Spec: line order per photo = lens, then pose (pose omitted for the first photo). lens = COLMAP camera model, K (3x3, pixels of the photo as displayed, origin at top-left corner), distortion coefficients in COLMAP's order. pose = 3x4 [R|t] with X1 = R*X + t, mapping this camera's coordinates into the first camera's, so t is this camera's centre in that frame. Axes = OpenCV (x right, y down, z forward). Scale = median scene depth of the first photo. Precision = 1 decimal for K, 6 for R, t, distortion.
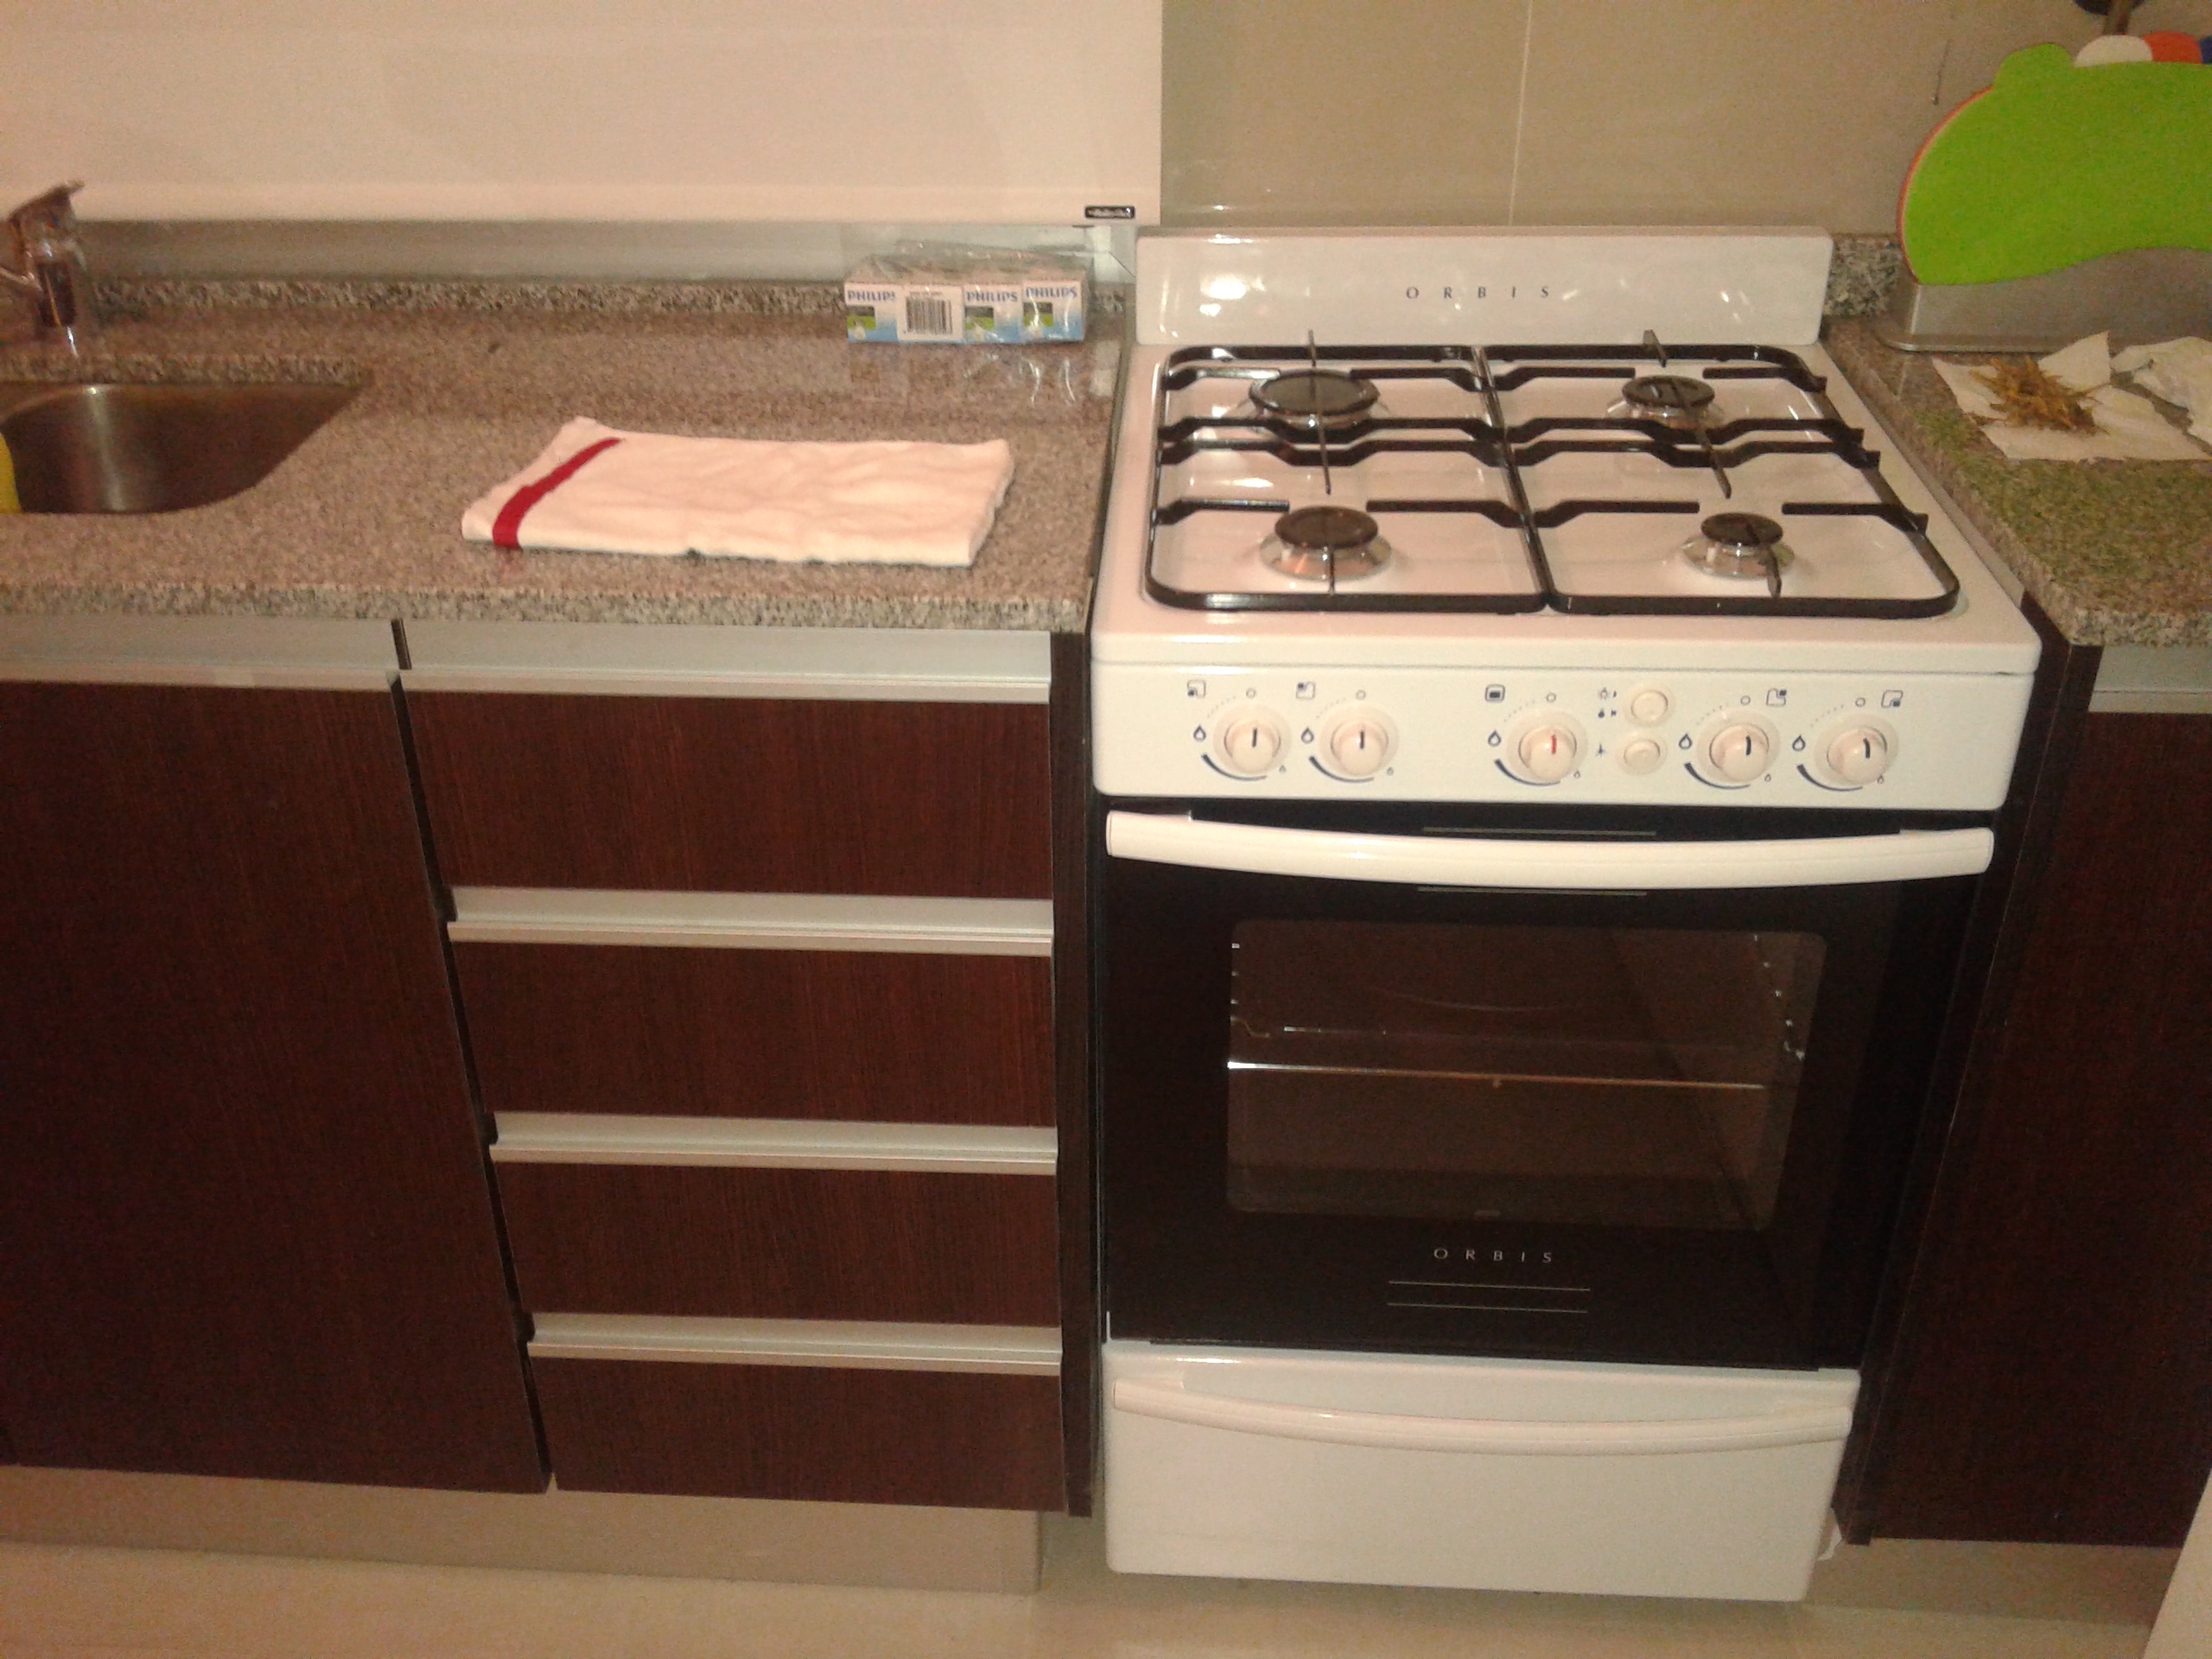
lens RADIAL K [[2170.9, 0, 1106.0], [0, 2170.9, 829.5], [0, 0, 1]] dist [0.001578, -0.006020]
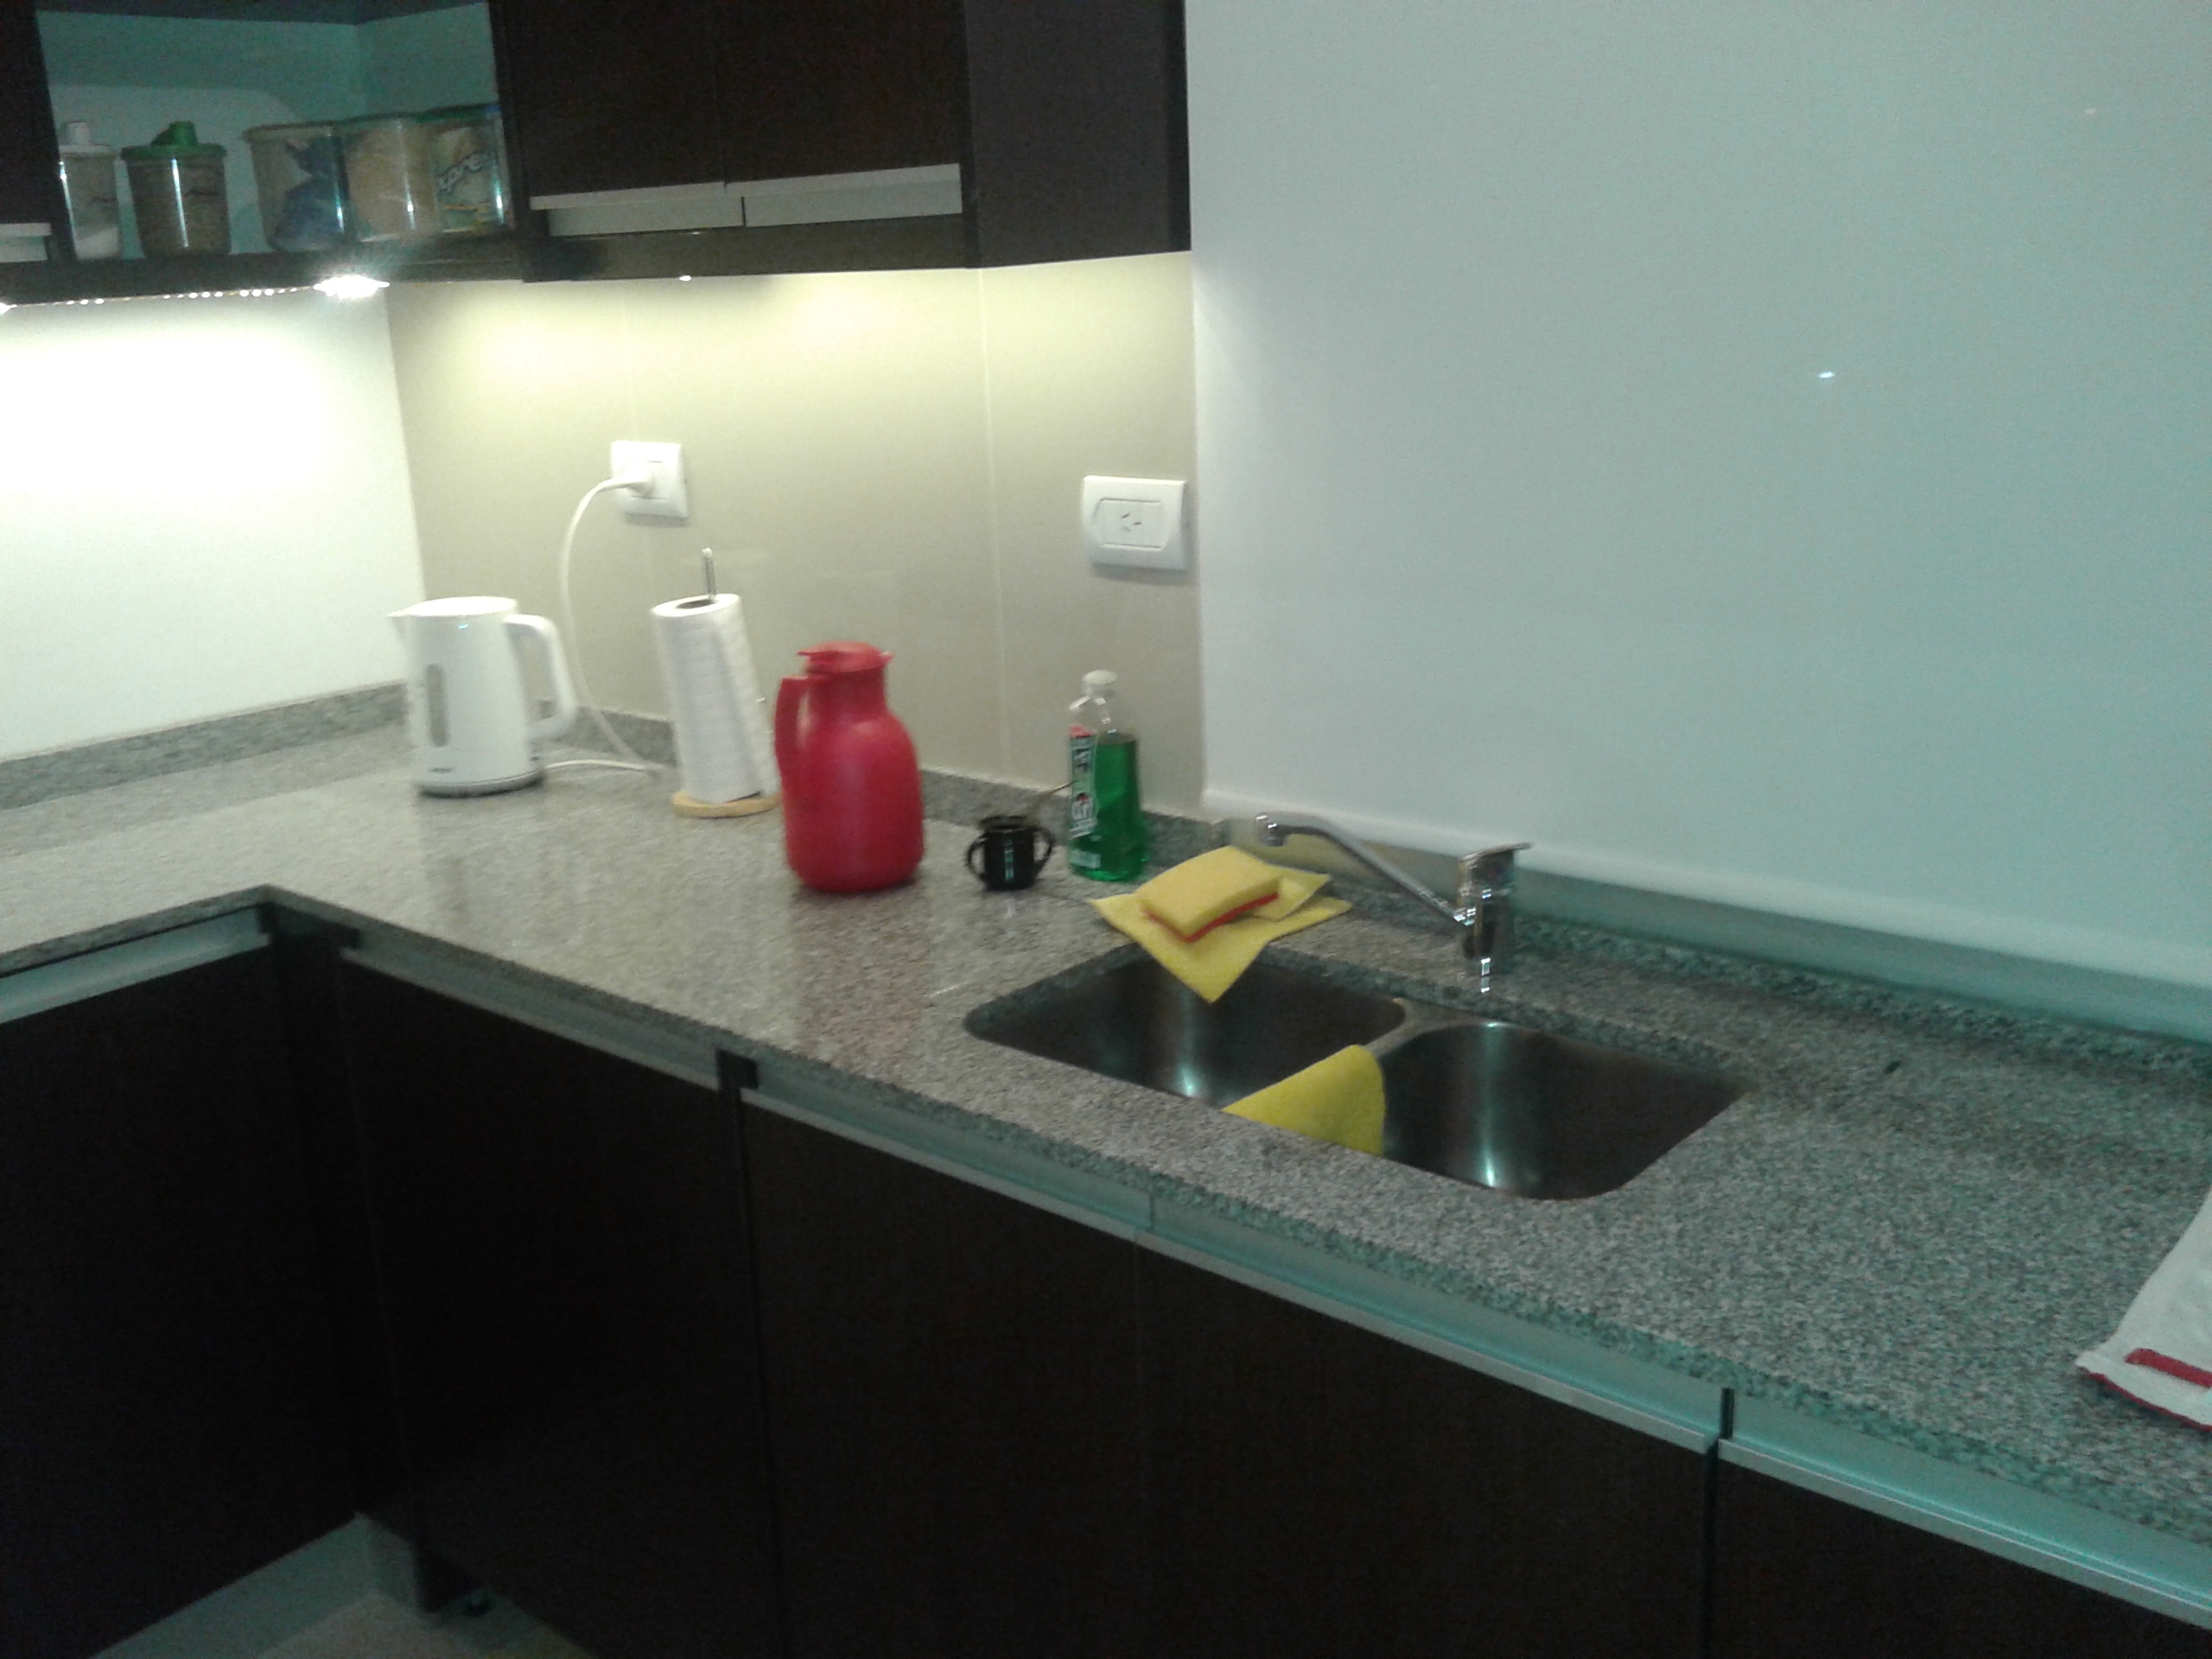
lens RADIAL K [[2170.9, 0, 1106.0], [0, 2170.9, 829.5], [0, 0, 1]] dist [0.001578, -0.006020]
pose [[0.816135, 0.167689, -0.552995, -0.064143], [-0.258215, 0.961943, -0.089389, -0.168879], [0.516960, 0.215745, 0.828376, 0.024503]]
